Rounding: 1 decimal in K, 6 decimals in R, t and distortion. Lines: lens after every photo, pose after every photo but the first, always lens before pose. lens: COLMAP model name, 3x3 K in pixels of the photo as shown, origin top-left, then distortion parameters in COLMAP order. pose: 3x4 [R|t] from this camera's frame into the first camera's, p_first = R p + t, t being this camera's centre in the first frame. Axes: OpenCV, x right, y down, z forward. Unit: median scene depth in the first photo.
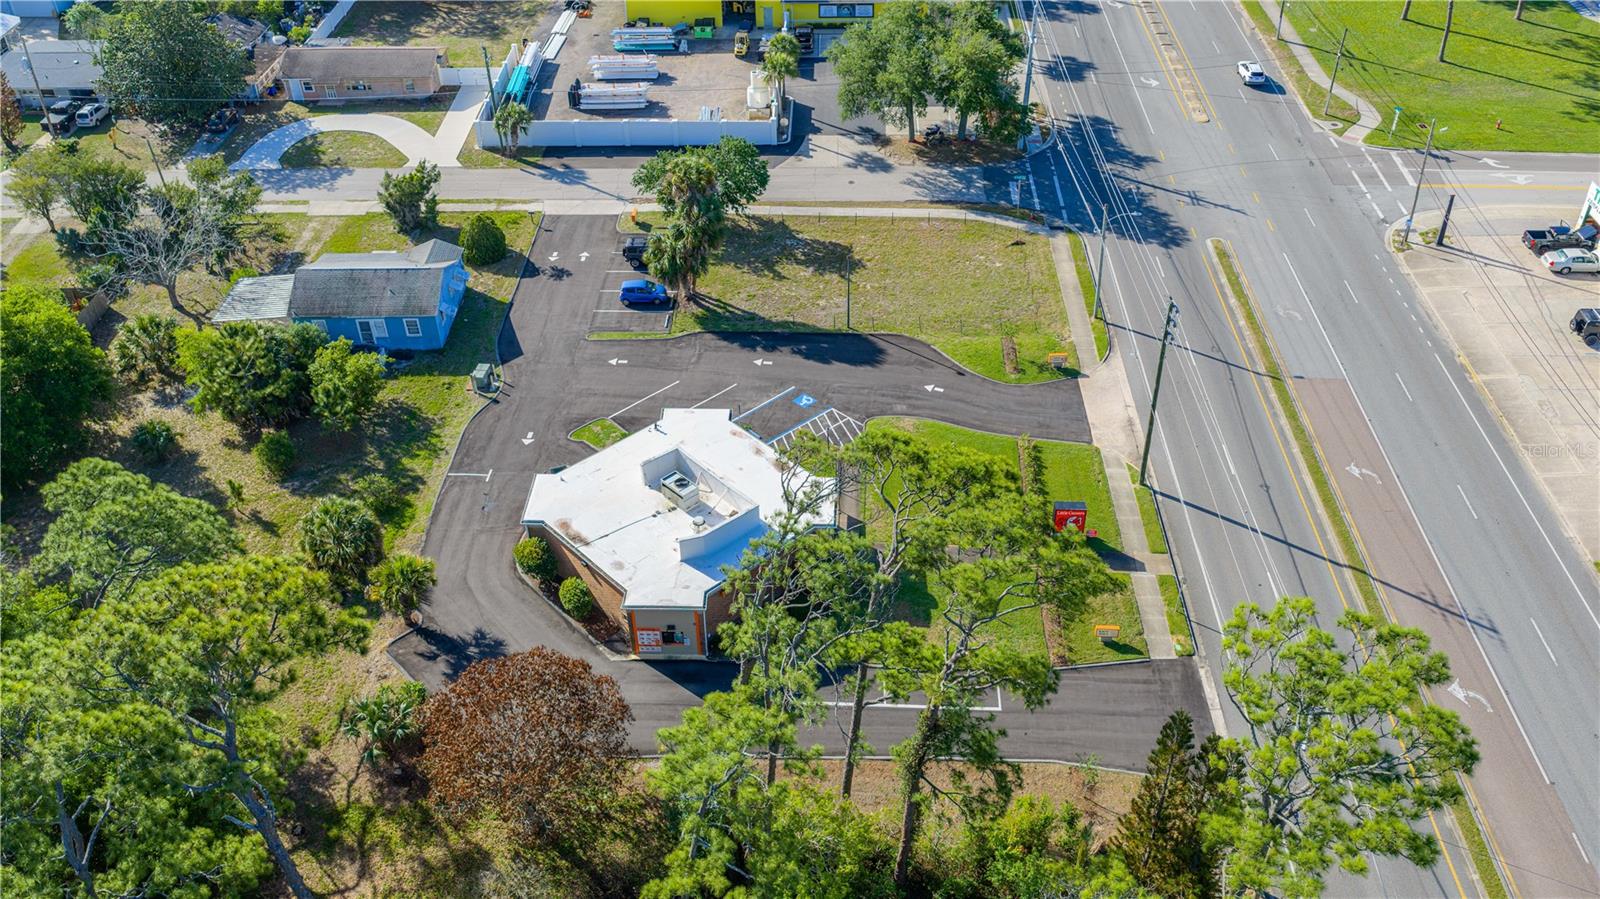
lens RADIAL K [[1369.1, 0, 810.2], [0, 1369.1, 453.8], [0, 0, 1]] dist [0.006388, -0.010587]
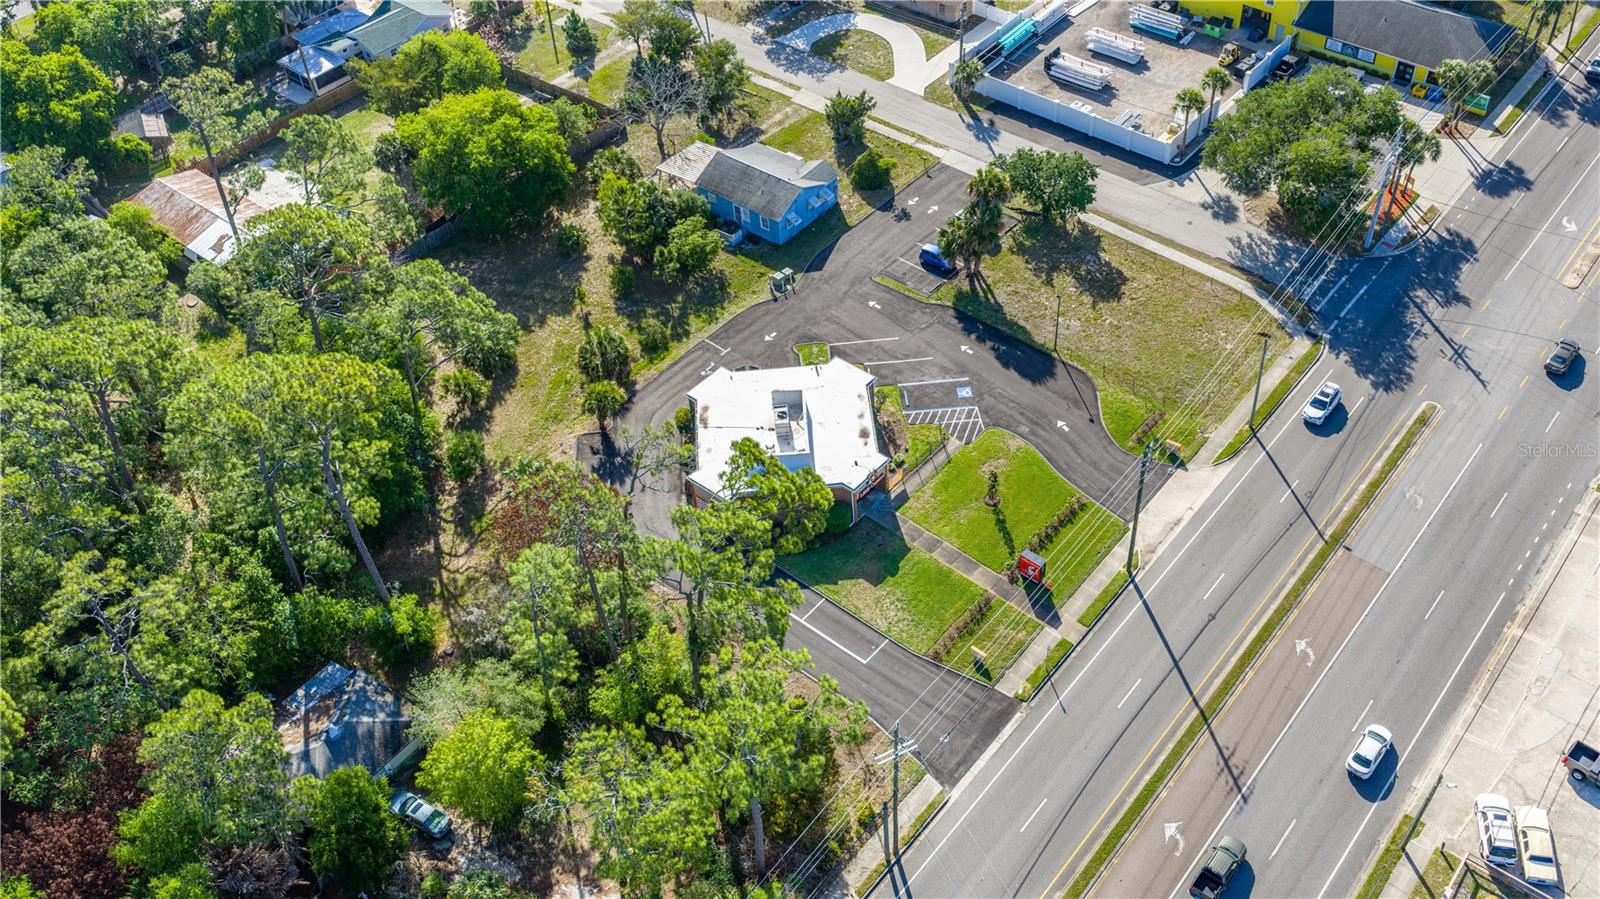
lens RADIAL K [[1456.9, 0, 883.3], [0, 1456.9, 449.9], [0, 0, 1]] dist [0.007174, -0.012773]
pose [[0.802303, 0.417125, -0.426986, 0.429736], [-0.359231, 0.908685, 0.212706, -0.201932], [0.476721, -0.017268, 0.878885, -0.165743]]
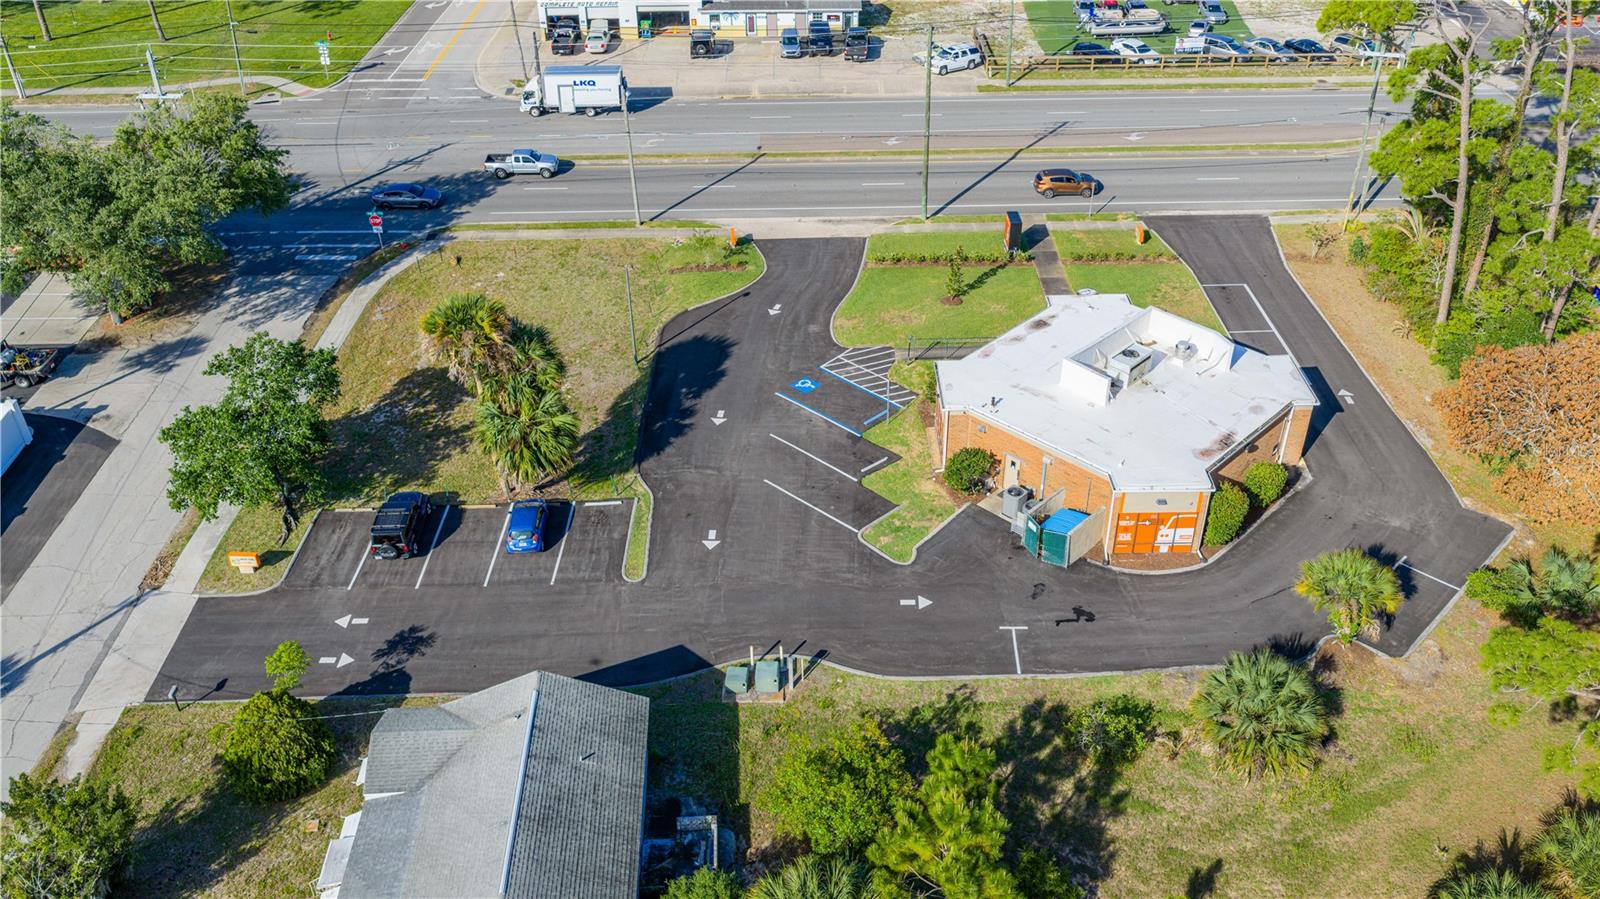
lens RADIAL K [[1321.9, 0, 807.6], [0, 1321.9, 454.3], [0, 0, 1]] dist [0.008188, -0.020588]
pose [[-0.048773, -0.556021, 0.829736, -0.546057], [0.620971, 0.633783, 0.461210, -0.301646], [-0.782315, 0.537736, 0.314361, 0.636552]]
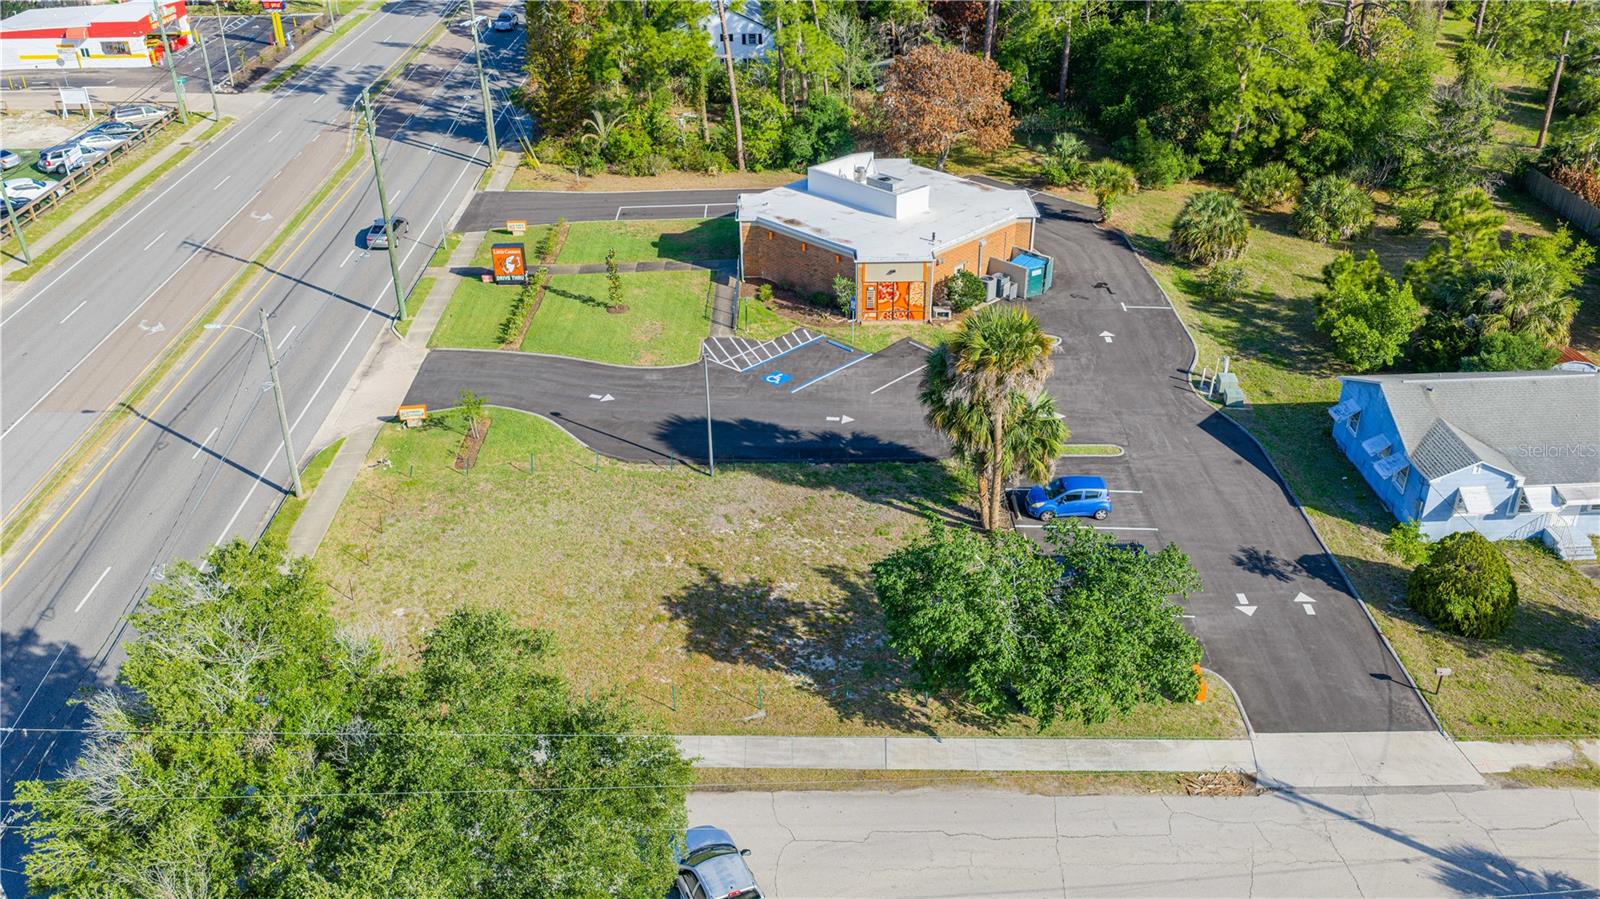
lens RADIAL K [[1321.9, 0, 807.6], [0, 1321.9, 454.3], [0, 0, 1]] dist [0.008188, -0.020588]
pose [[-0.998808, 0.041494, -0.025694, -0.000495], [-0.008048, 0.379216, 0.925273, -0.574607], [0.048137, 0.924378, -0.378430, 1.078149]]
